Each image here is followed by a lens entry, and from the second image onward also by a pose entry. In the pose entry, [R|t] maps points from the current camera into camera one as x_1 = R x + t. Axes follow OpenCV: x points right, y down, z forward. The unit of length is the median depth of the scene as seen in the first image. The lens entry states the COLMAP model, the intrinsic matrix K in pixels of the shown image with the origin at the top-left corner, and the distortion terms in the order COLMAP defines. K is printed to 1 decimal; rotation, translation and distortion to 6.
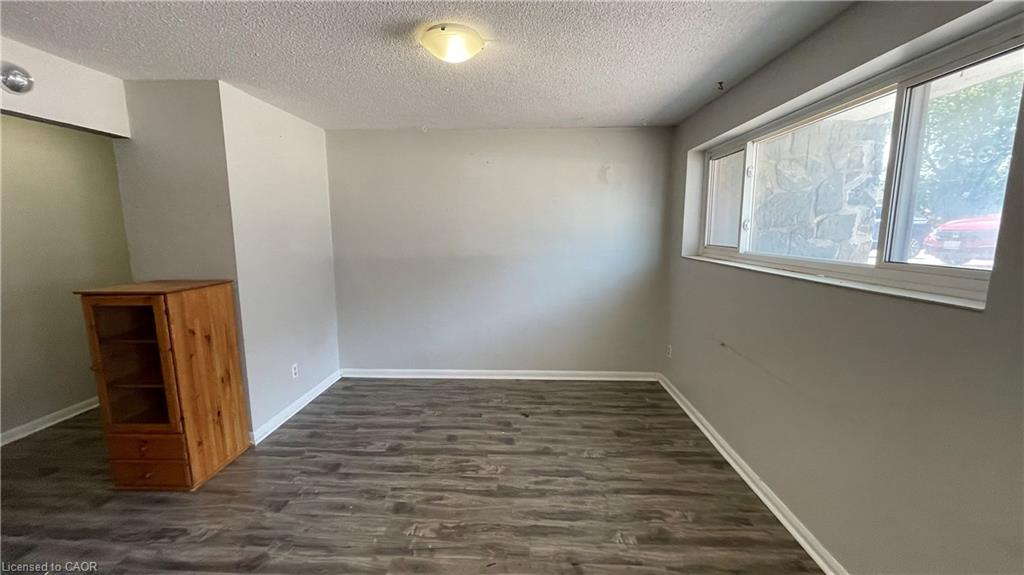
lens RADIAL K [[416.2, 0, 513.8], [0, 416.2, 291.0], [0, 0, 1]] dist [0.000116, 0.000865]
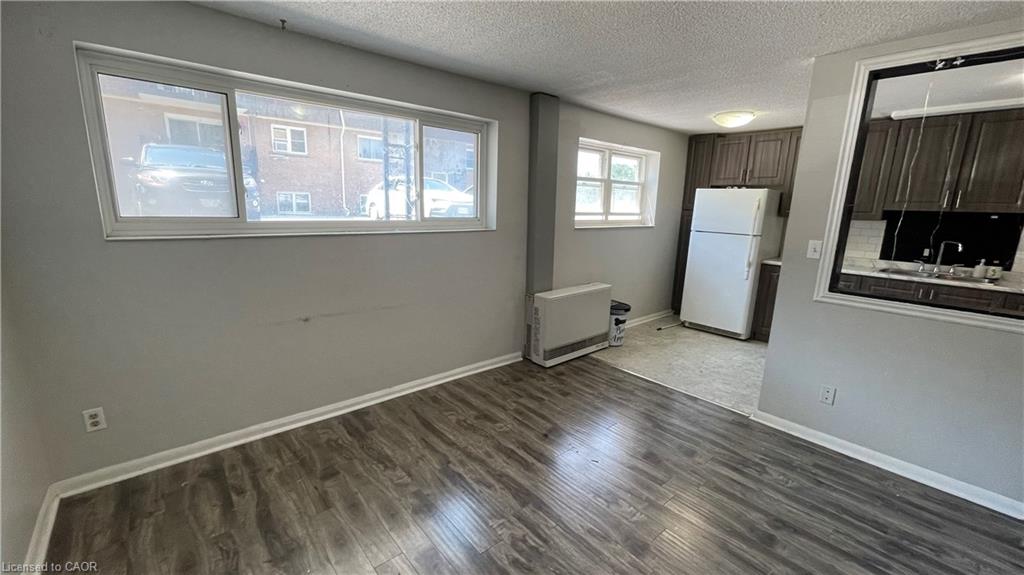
lens RADIAL K [[416.2, 0, 509.6], [0, 416.2, 290.1], [0, 0, 1]] dist [0.000116, 0.000865]
pose [[-0.679067, -0.168338, 0.714514, -0.493777], [0.083467, 0.949333, 0.302987, -0.189381], [-0.729315, 0.265386, -0.630610, 1.291081]]
